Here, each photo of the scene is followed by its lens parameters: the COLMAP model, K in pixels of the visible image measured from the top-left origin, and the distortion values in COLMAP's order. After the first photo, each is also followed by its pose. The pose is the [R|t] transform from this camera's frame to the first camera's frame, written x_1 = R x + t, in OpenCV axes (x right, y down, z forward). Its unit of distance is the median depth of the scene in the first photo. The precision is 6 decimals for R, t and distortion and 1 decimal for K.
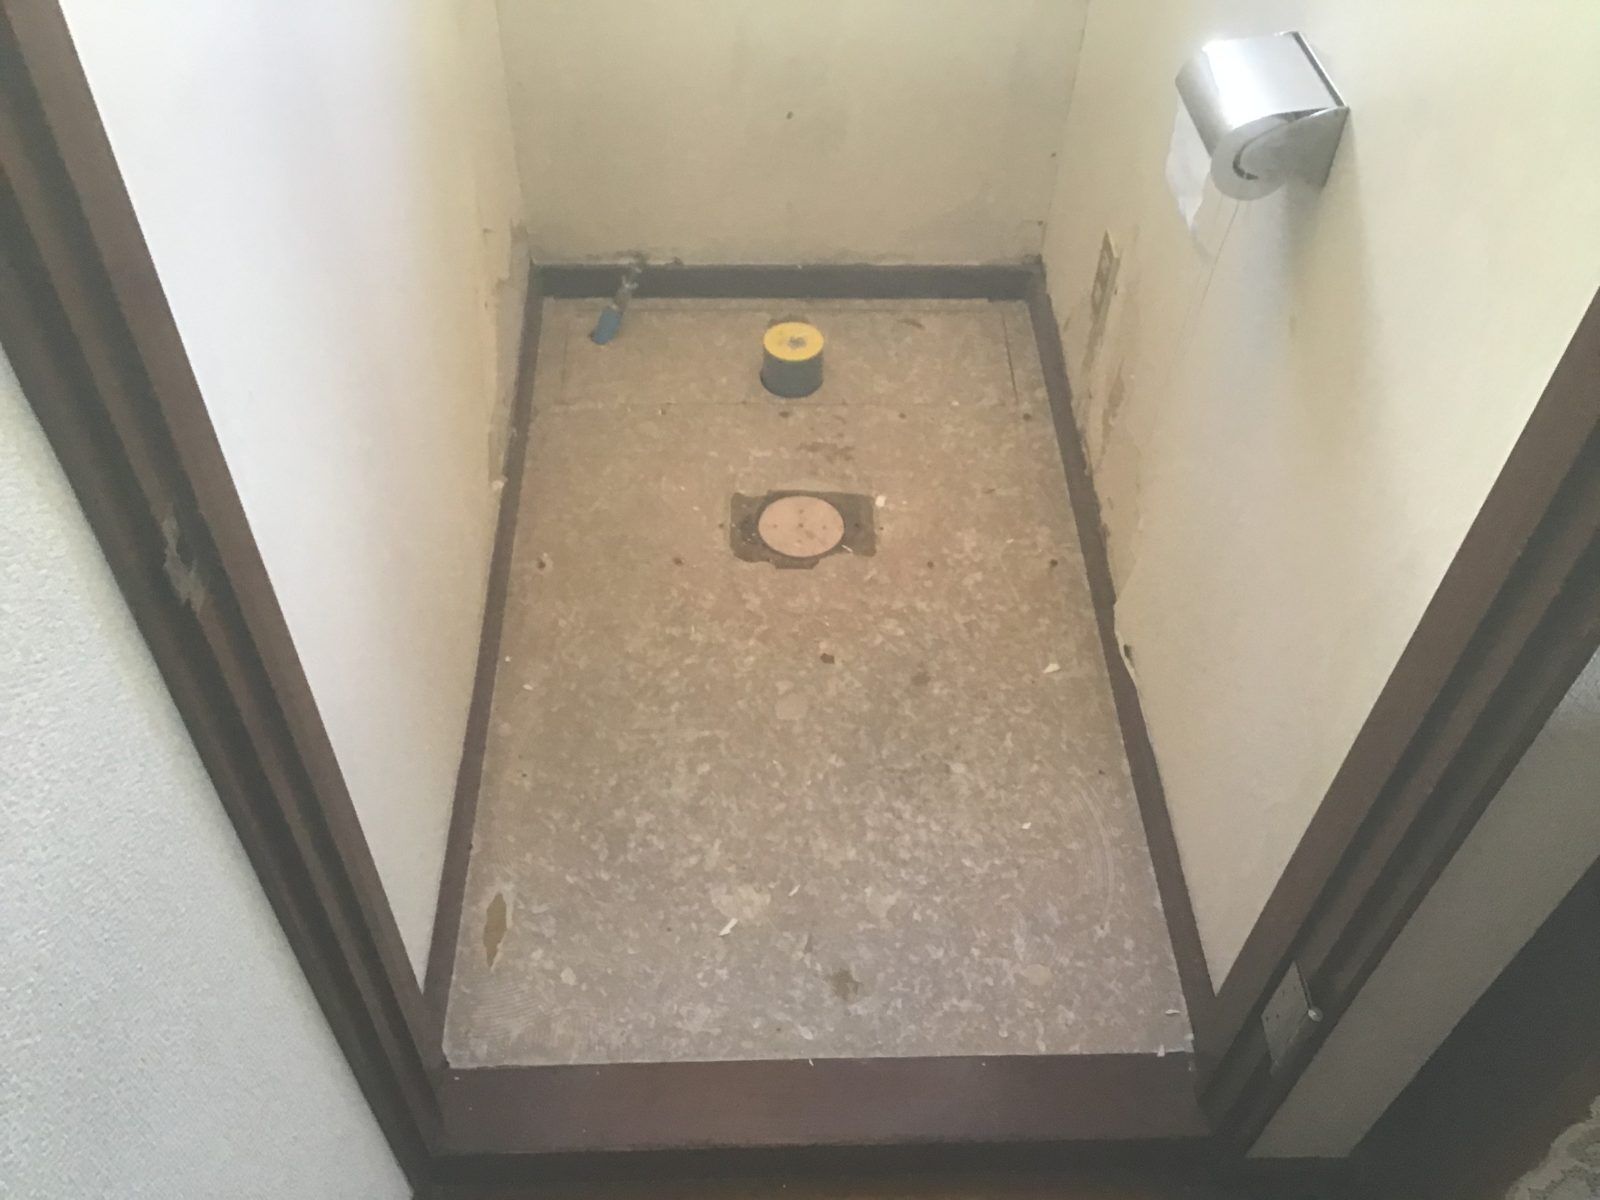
lens RADIAL K [[1415.8, 0, 806.9], [0, 1415.8, 595.3], [0, 0, 1]] dist [0.033876, -0.056981]
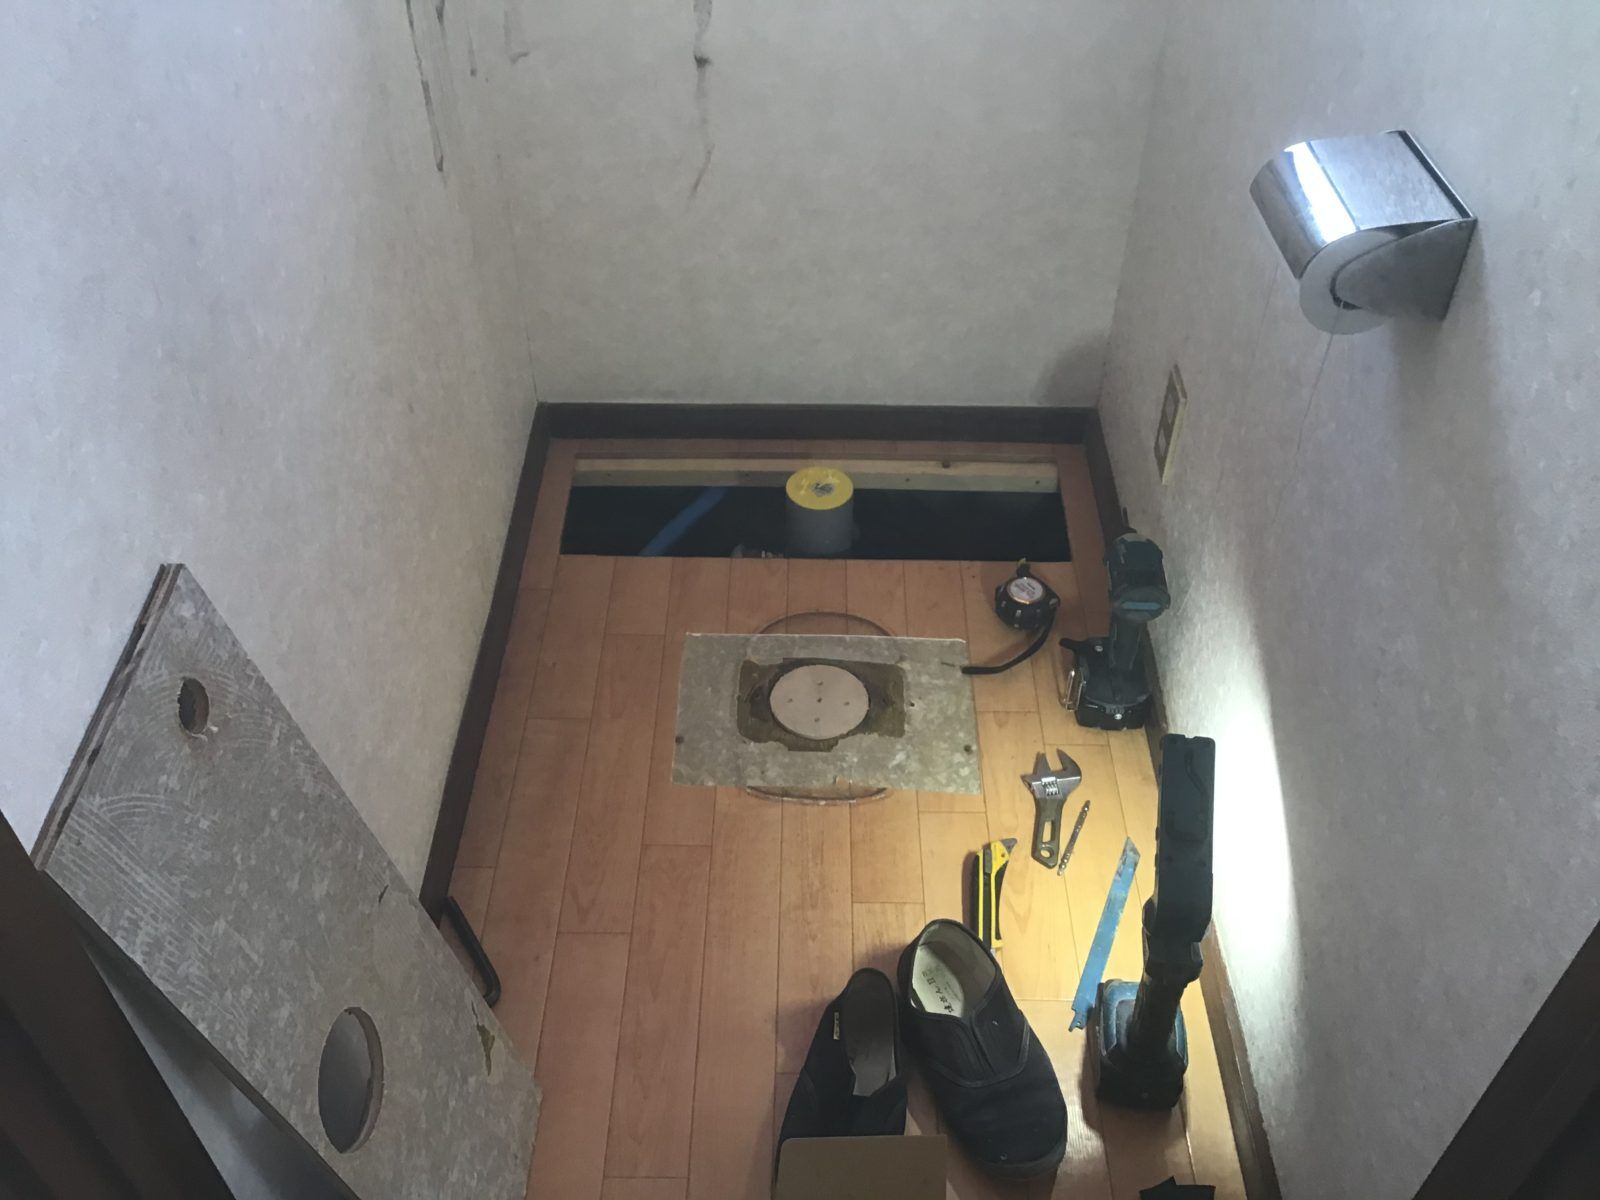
lens RADIAL K [[1415.8, 0, 808.3], [0, 1415.8, 596.2], [0, 0, 1]] dist [0.033876, -0.056981]
pose [[0.998662, 0.012811, -0.050092, 0.031445], [-0.017306, 0.995759, -0.090363, -0.033440], [0.048722, 0.091109, 0.994648, 0.126052]]
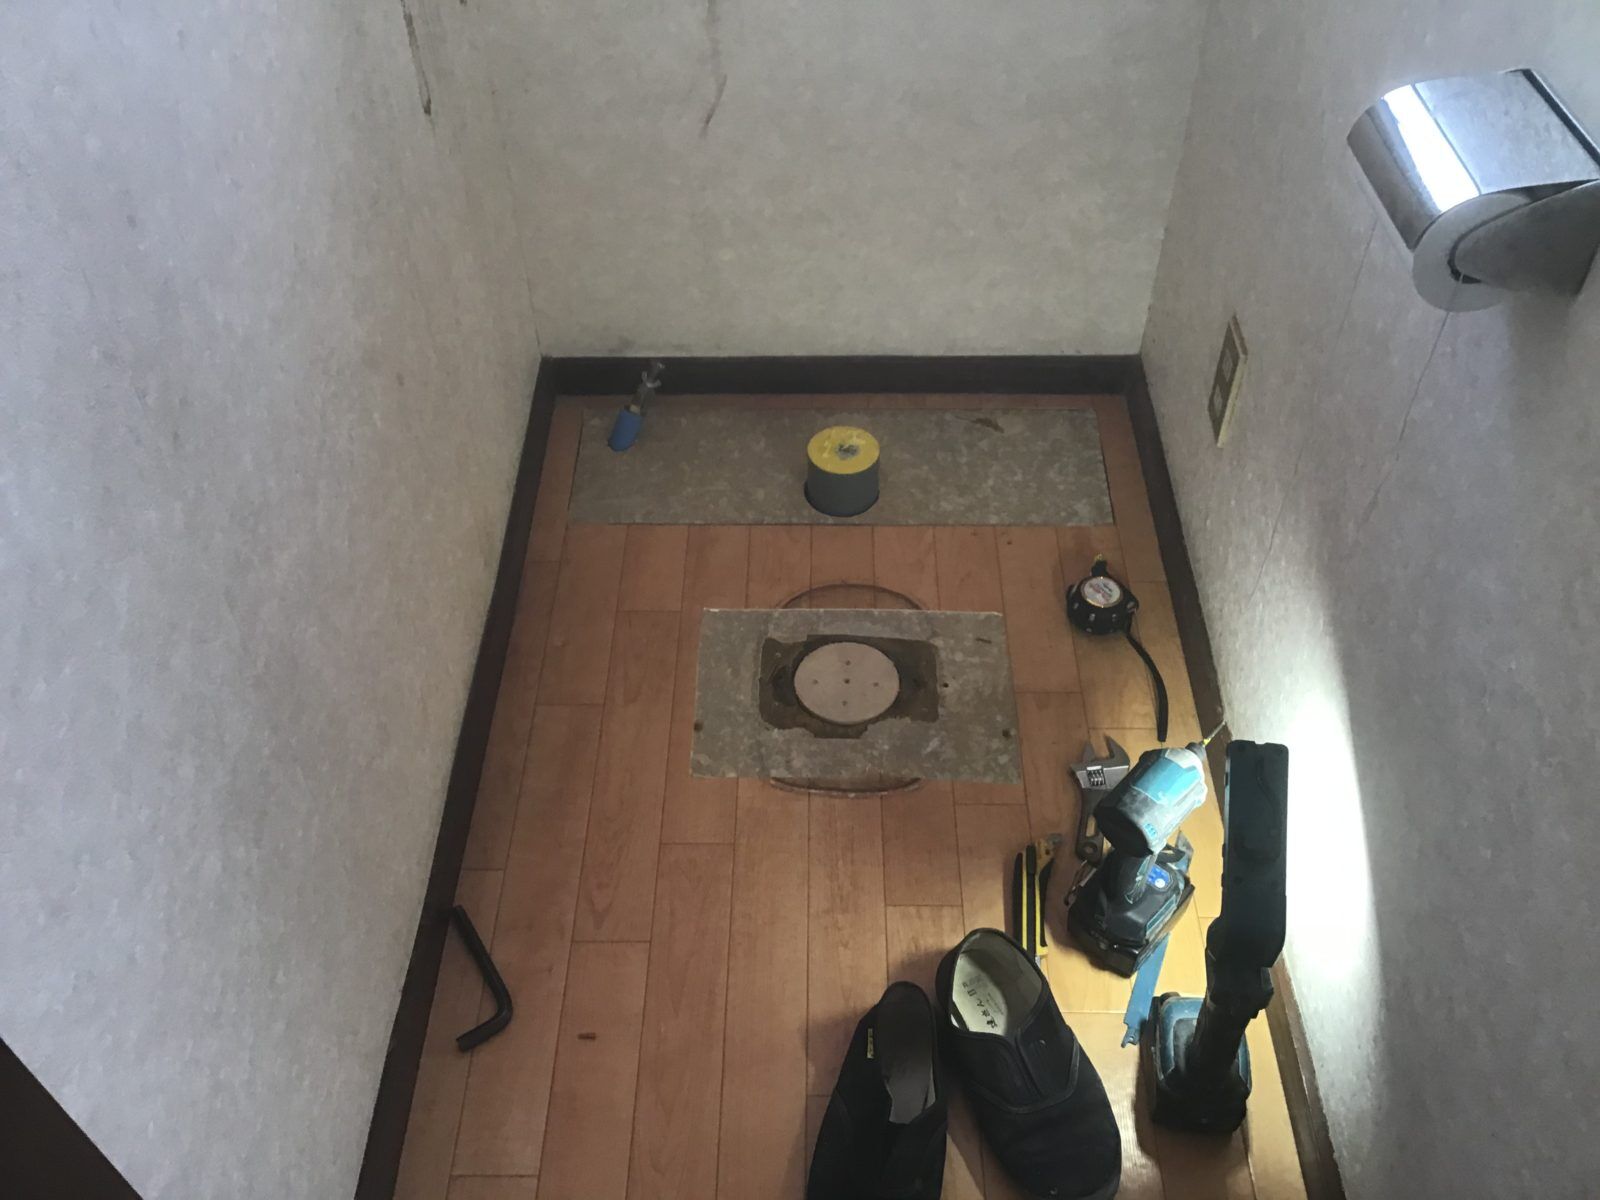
lens RADIAL K [[1415.8, 0, 804.3], [0, 1415.8, 595.7], [0, 0, 1]] dist [0.033876, -0.056981]
pose [[0.997916, 0.005666, -0.064283, 0.023205], [-0.007855, 0.999396, -0.033854, -0.069627], [0.064052, 0.034289, 0.997357, 0.181336]]
